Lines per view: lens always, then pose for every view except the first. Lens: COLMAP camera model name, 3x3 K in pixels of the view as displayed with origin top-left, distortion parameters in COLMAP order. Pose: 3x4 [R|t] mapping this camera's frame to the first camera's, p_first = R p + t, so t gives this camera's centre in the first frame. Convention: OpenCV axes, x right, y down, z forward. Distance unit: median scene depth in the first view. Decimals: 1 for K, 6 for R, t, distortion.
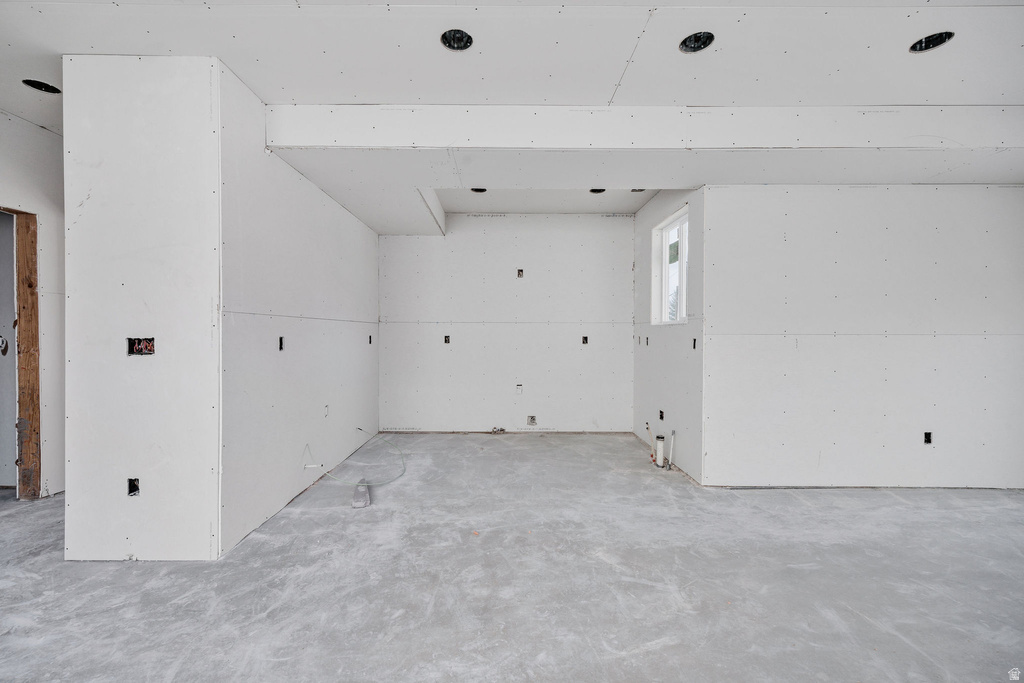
lens RADIAL K [[429.8, 0, 493.1], [0, 429.8, 339.6], [0, 0, 1]] dist [0.008328, -0.000186]
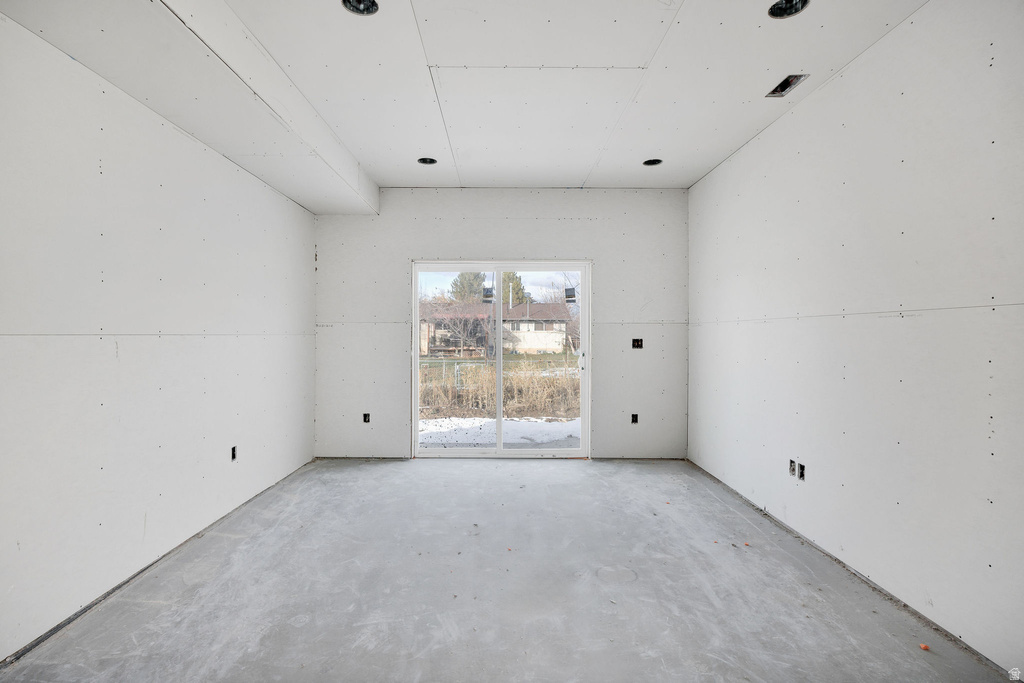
lens RADIAL K [[499.4, 0, 510.1], [0, 499.4, 338.3], [0, 0, 1]] dist [-0.003105, -0.000397]
pose [[-0.020460, -0.011936, 0.999719, -0.006851], [0.009823, 0.999878, 0.012139, -0.014040], [-0.999742, 0.010068, -0.020340, 0.648851]]
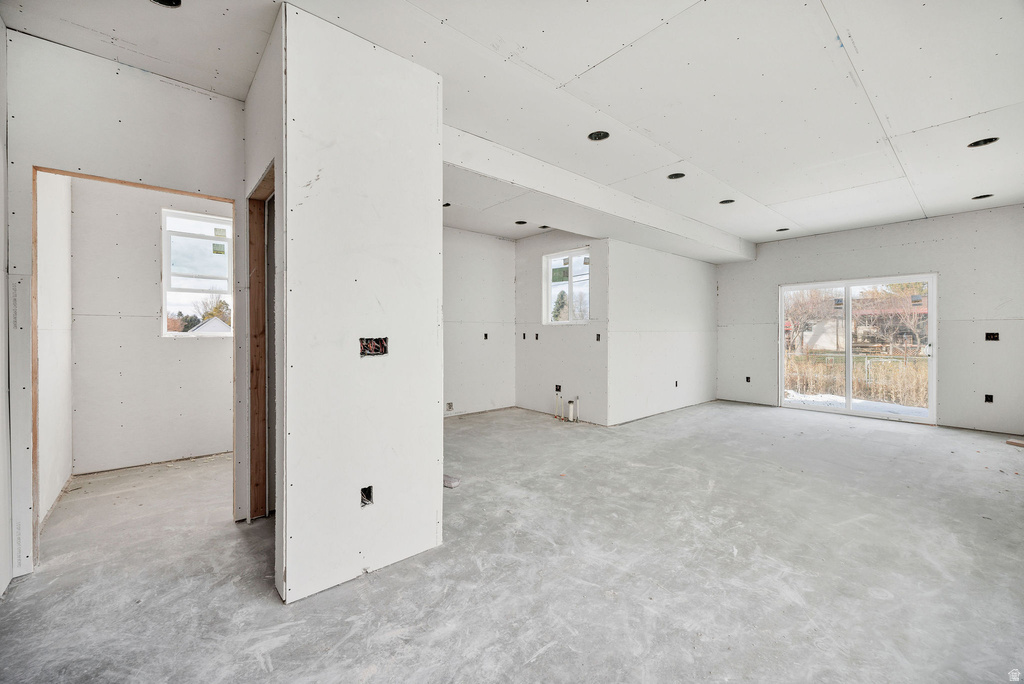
lens RADIAL K [[429.8, 0, 501.9], [0, 429.8, 336.5], [0, 0, 1]] dist [0.008328, -0.000186]
pose [[0.746795, -0.013068, 0.664926, -1.217677], [0.013996, 0.999894, 0.003932, -0.006034], [-0.664907, 0.006370, 0.746899, 0.100028]]
